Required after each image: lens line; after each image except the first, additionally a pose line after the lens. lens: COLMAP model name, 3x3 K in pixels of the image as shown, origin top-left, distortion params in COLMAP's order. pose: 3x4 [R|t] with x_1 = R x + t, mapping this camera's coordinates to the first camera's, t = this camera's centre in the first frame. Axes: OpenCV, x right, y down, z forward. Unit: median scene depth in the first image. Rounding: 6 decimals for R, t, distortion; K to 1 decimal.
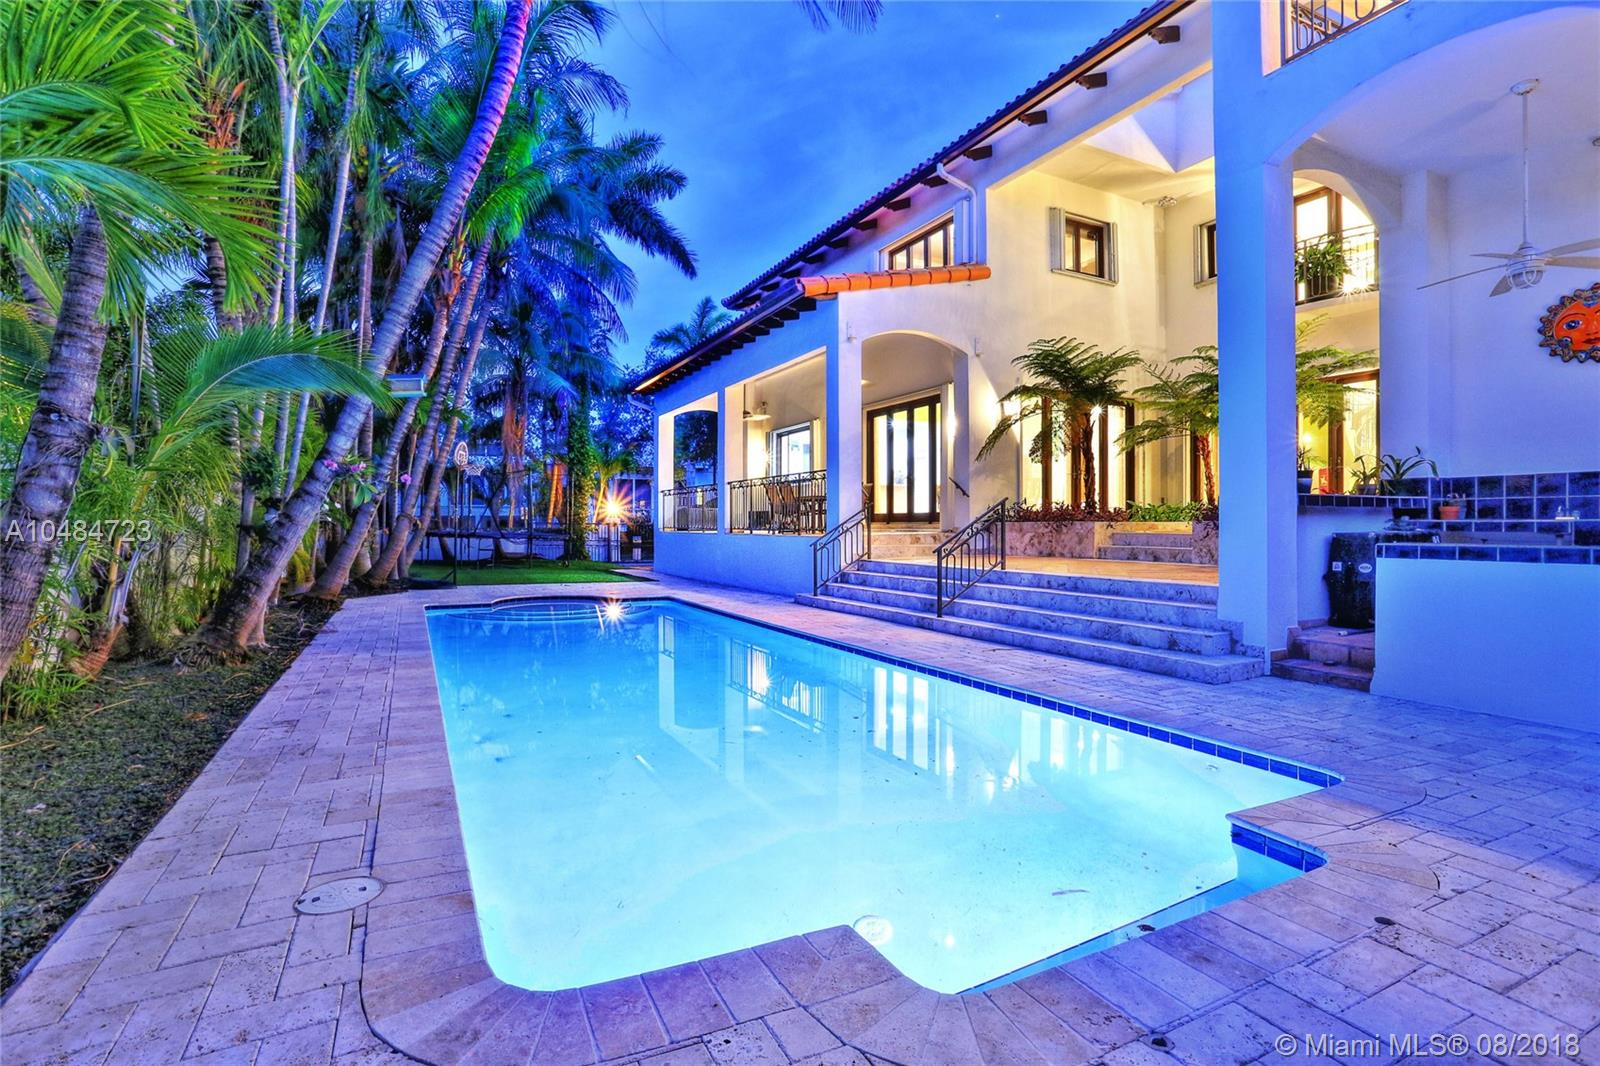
lens RADIAL K [[777.2, 0, 794.5], [0, 777.2, 529.6], [0, 0, 1]] dist [-0.071966, 0.032031]
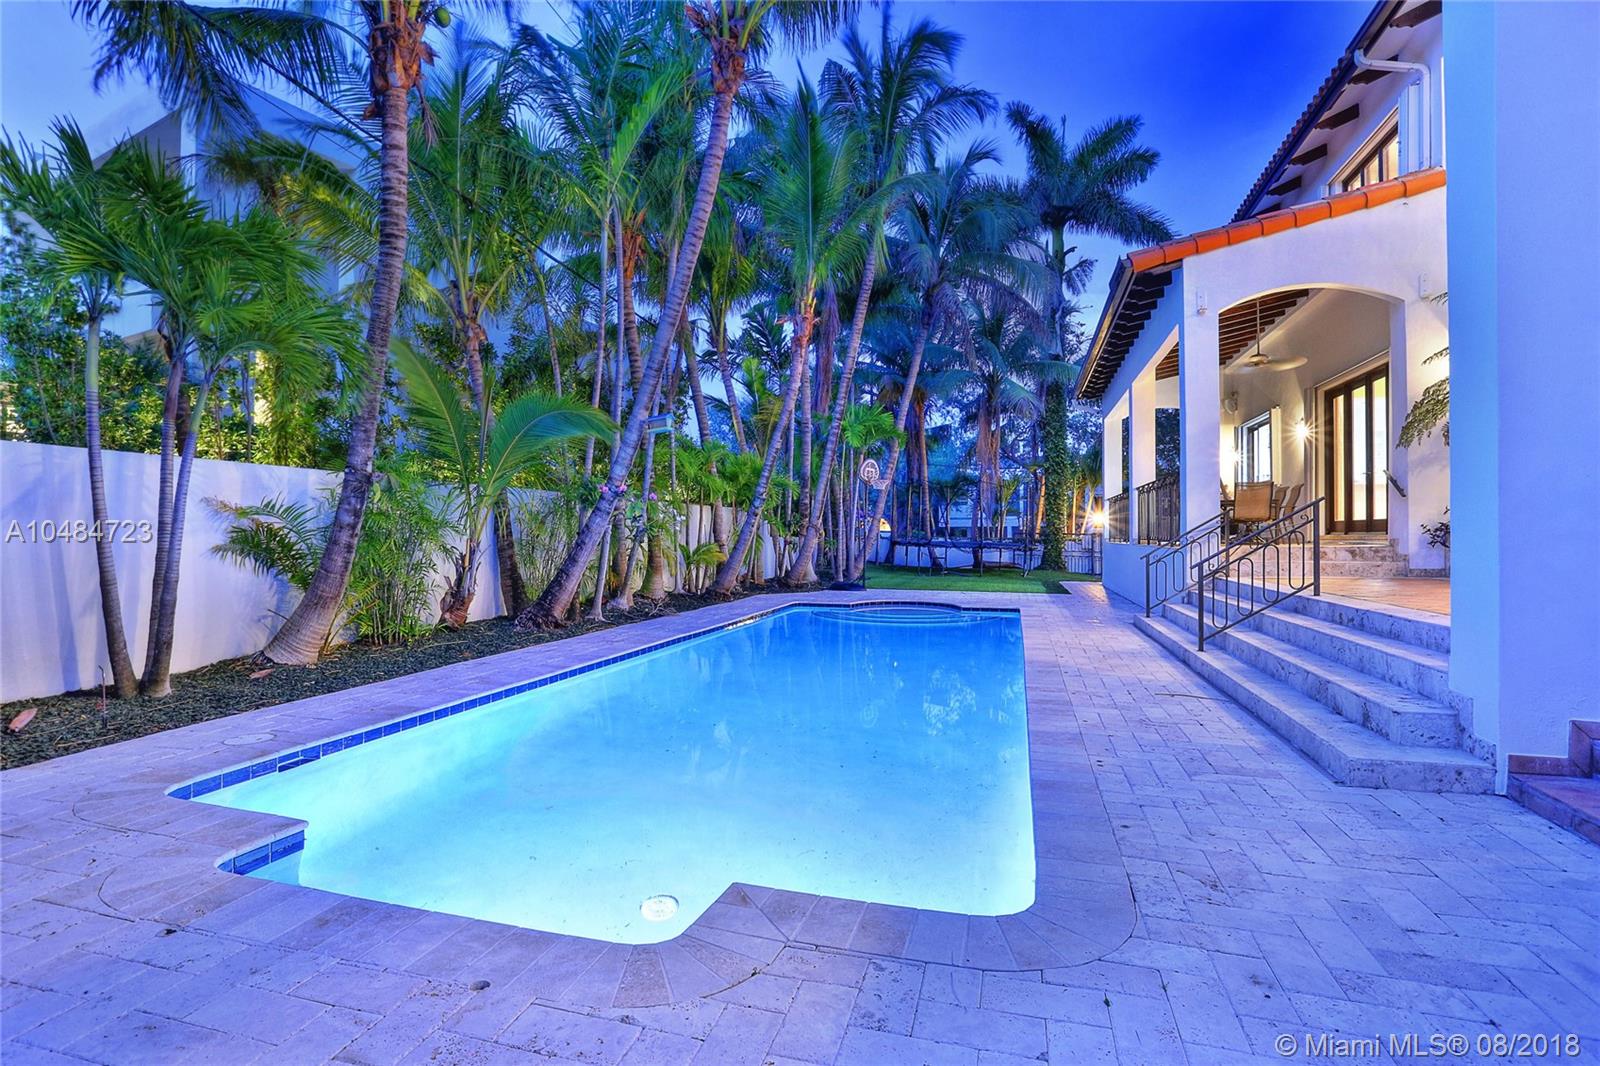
lens RADIAL K [[777.2, 0, 794.5], [0, 777.2, 529.6], [0, 0, 1]] dist [-0.071966, 0.032031]
pose [[0.739232, -0.001810, -0.673449, 0.299336], [-0.008532, 0.999891, -0.012053, 0.001257], [0.673397, 0.014655, 0.739136, 0.108372]]
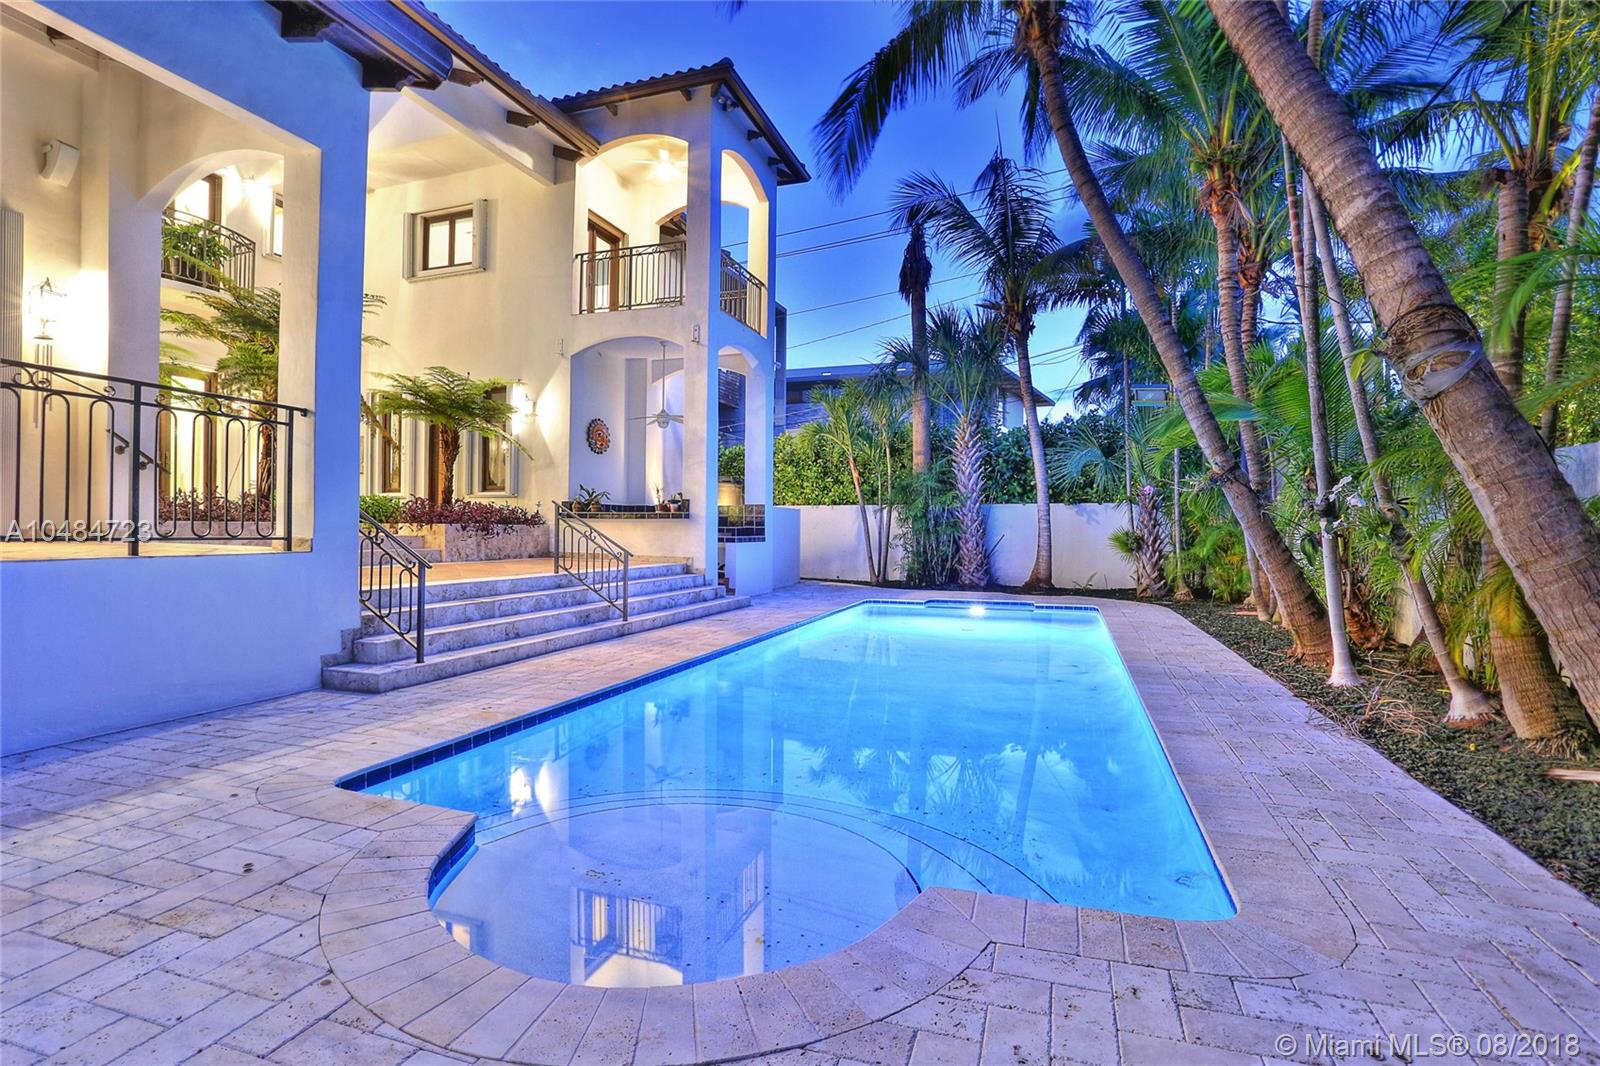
lens RADIAL K [[777.2, 0, 794.5], [0, 777.2, 529.6], [0, 0, 1]] dist [-0.071966, 0.032031]
pose [[-0.703025, 0.003603, 0.711156, -0.539041], [0.005149, 0.999987, 0.000023, -0.003090], [-0.711146, 0.003678, -0.703034, 1.221737]]
